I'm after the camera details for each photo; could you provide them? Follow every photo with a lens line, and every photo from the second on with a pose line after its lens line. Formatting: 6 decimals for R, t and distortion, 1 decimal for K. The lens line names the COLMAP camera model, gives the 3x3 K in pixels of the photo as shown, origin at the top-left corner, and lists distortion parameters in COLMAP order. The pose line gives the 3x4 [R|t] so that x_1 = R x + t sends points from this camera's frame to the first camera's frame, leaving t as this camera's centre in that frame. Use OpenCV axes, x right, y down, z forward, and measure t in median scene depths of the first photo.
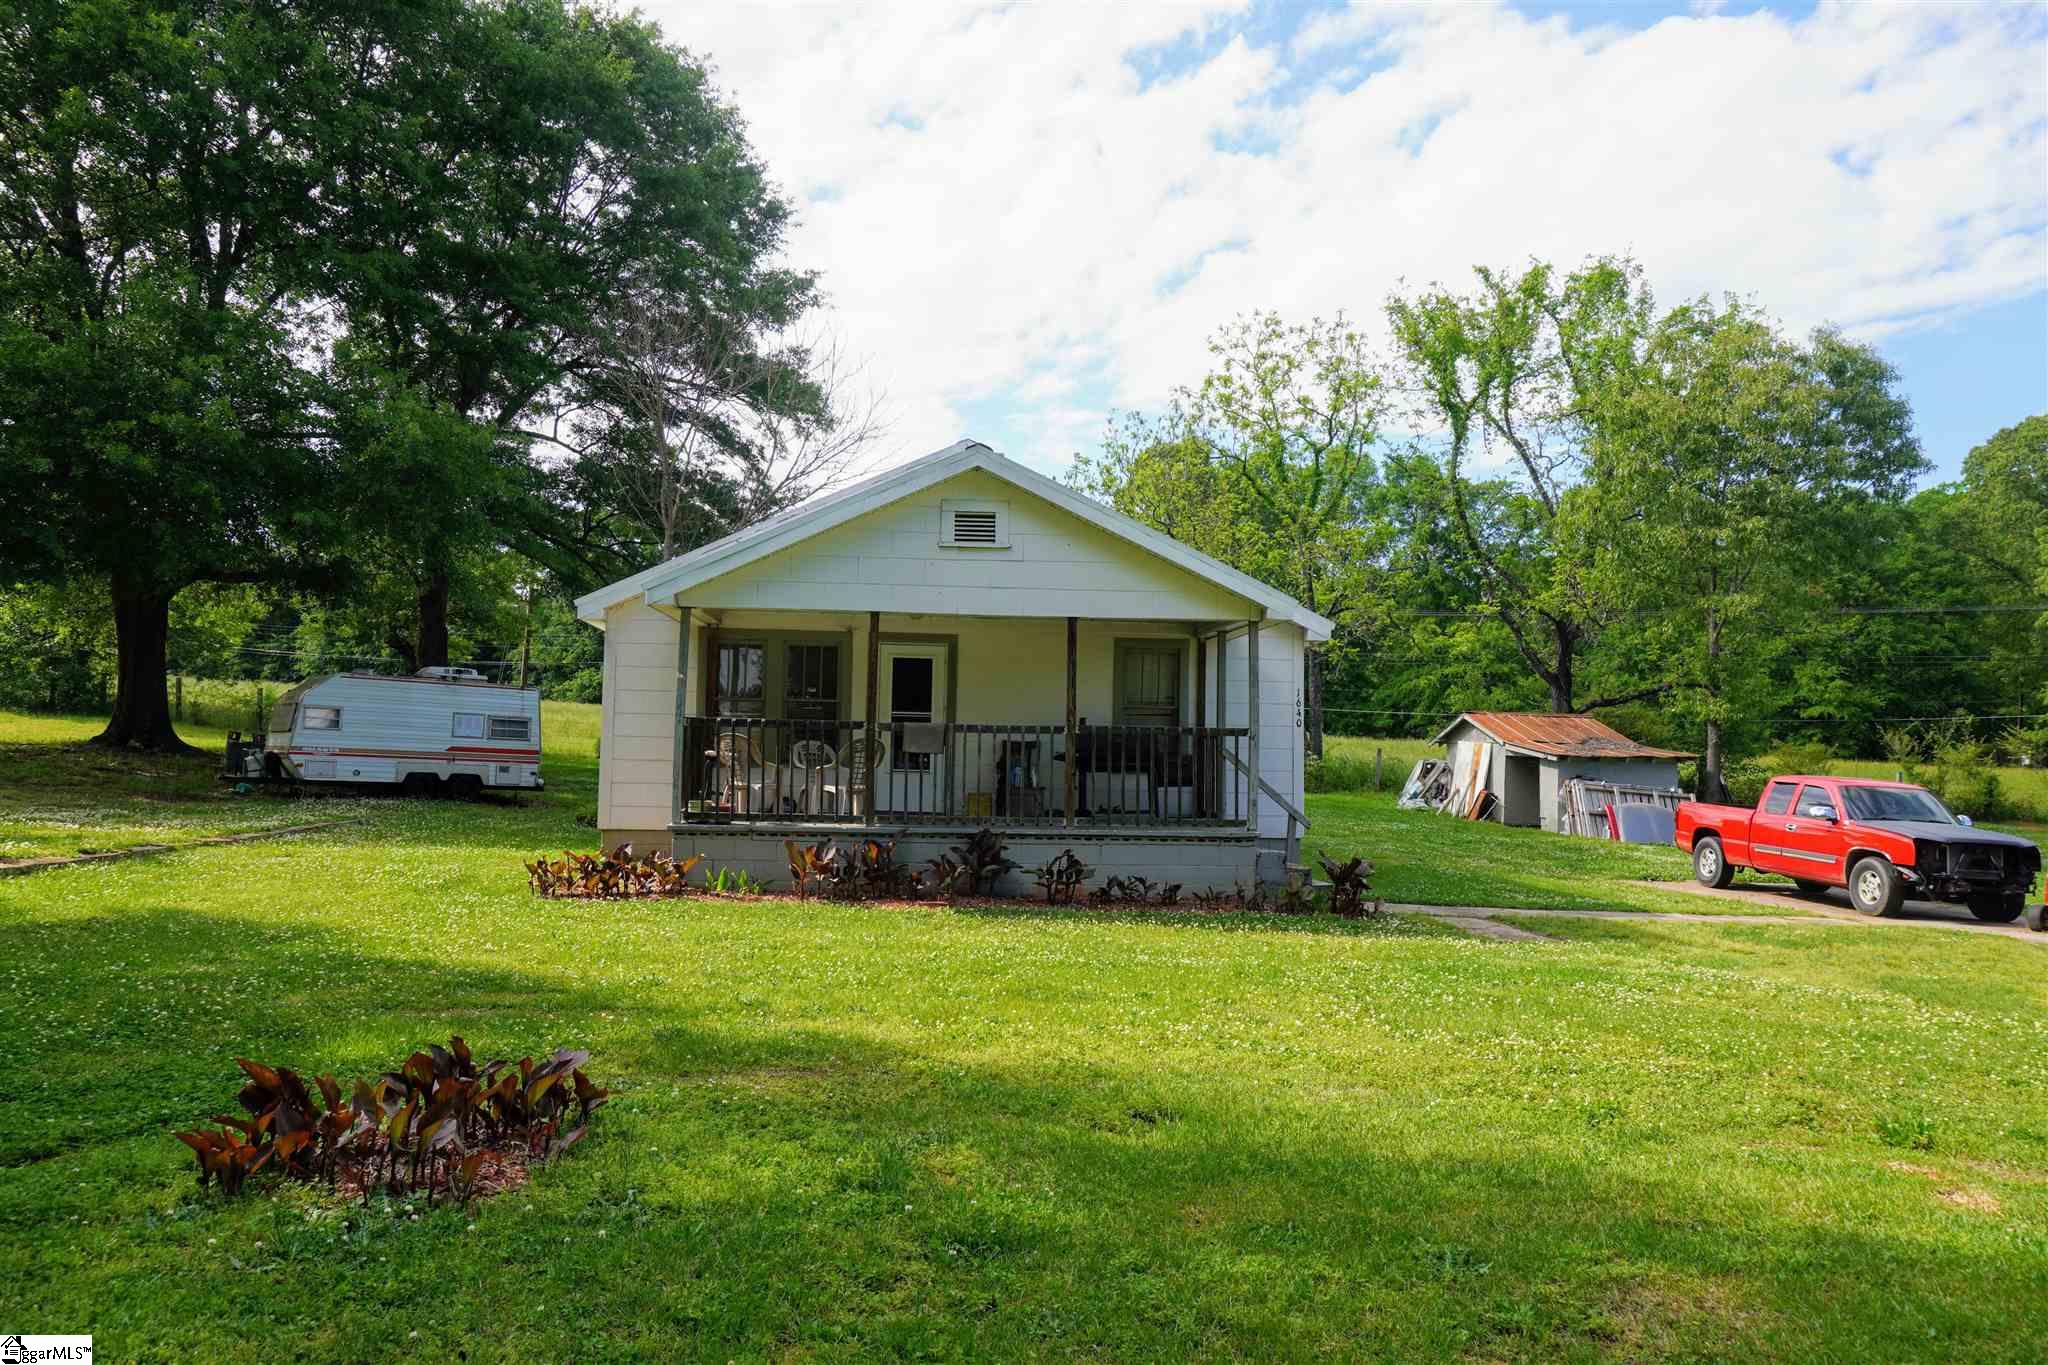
lens RADIAL K [[1429.2, 0, 1023.5], [0, 1429.2, 686.9], [0, 0, 1]] dist [-0.021910, -0.000346]
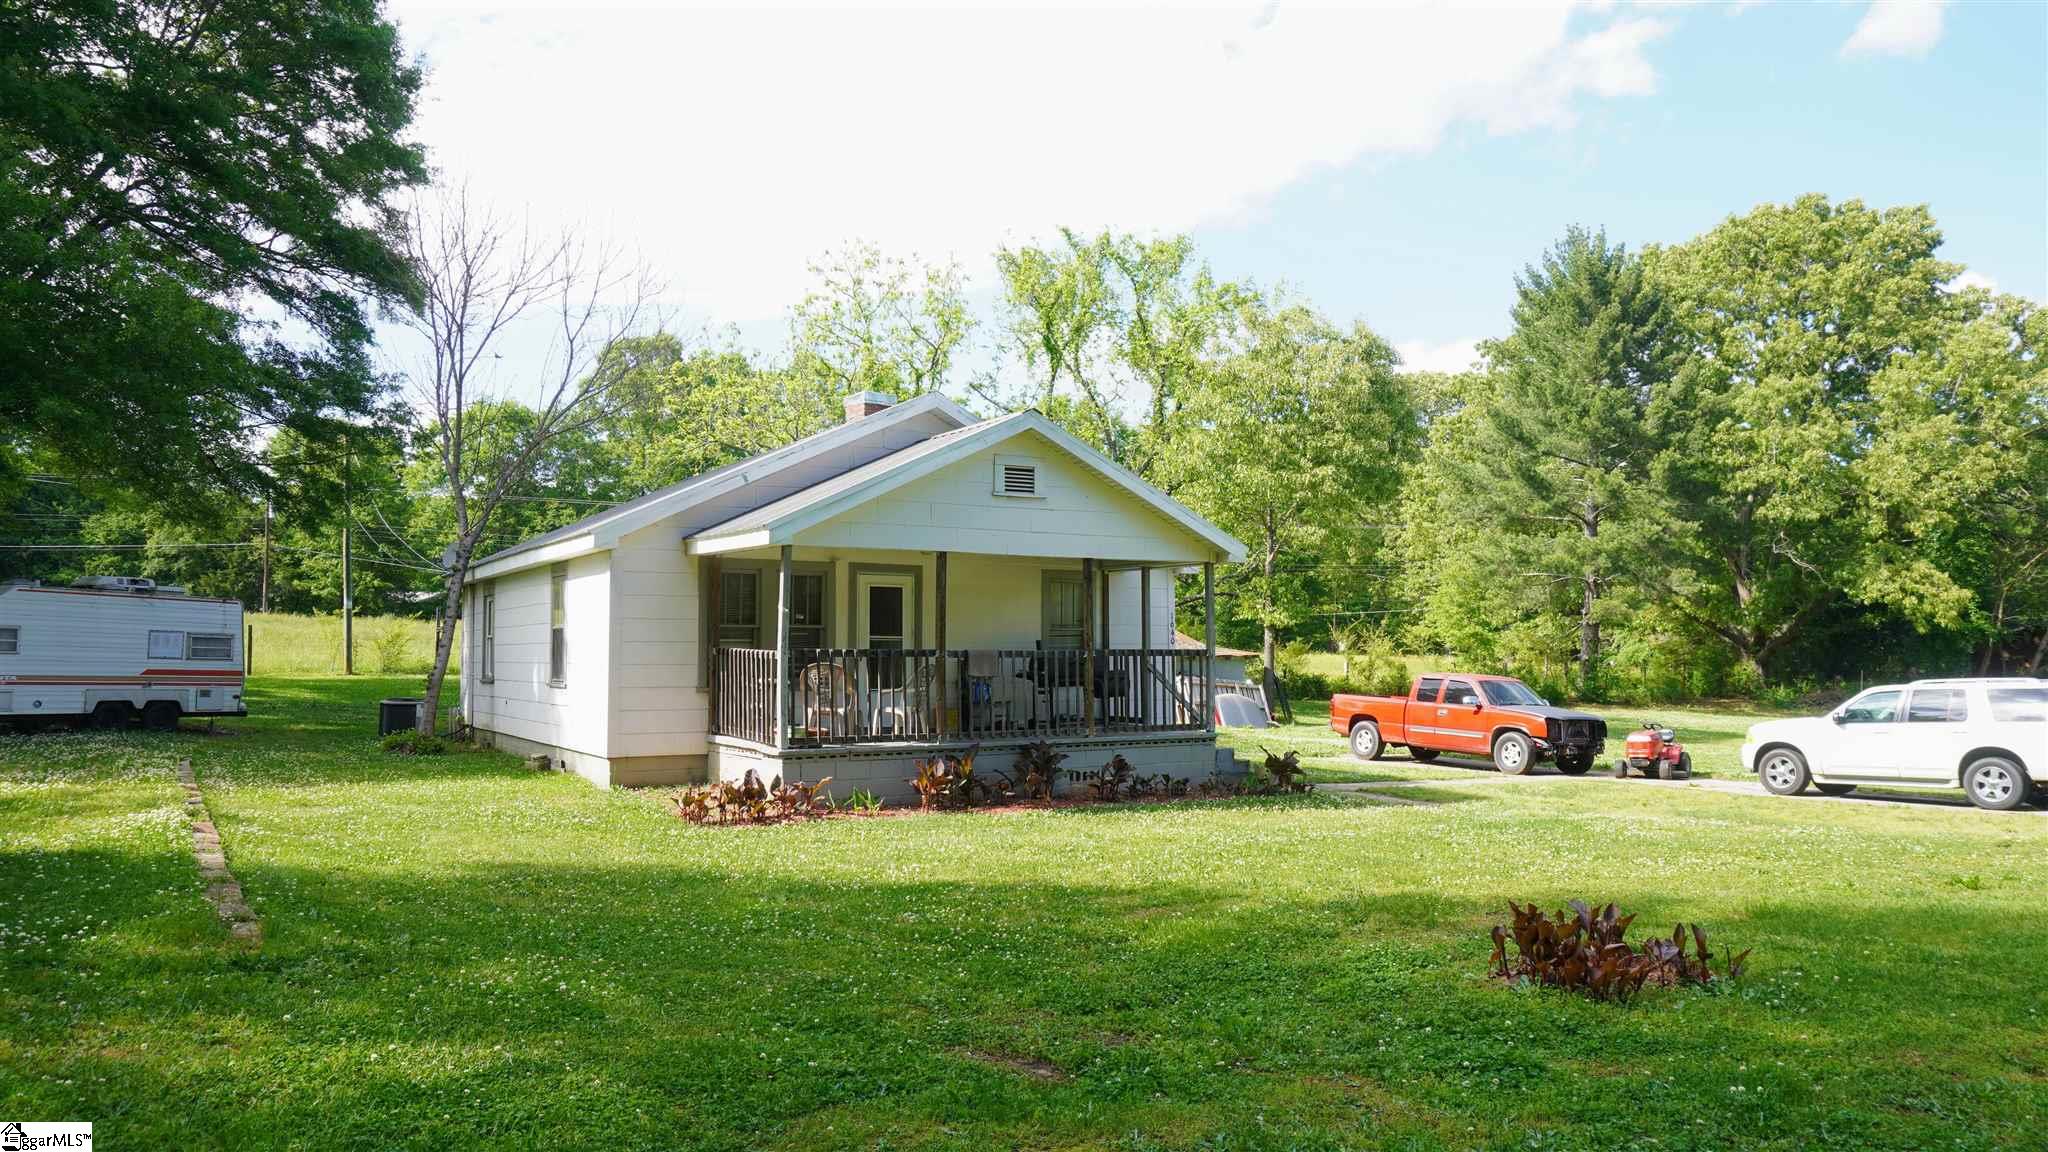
lens RADIAL K [[1449.7, 0, 1025.3], [0, 1449.7, 577.5], [0, 0, 1]] dist [-0.012849, 0.000633]
pose [[0.886173, 0.007957, 0.463286, -0.478861], [-0.009423, 0.999955, 0.000848, -0.028165], [-0.463258, -0.005117, 0.886209, -0.035219]]
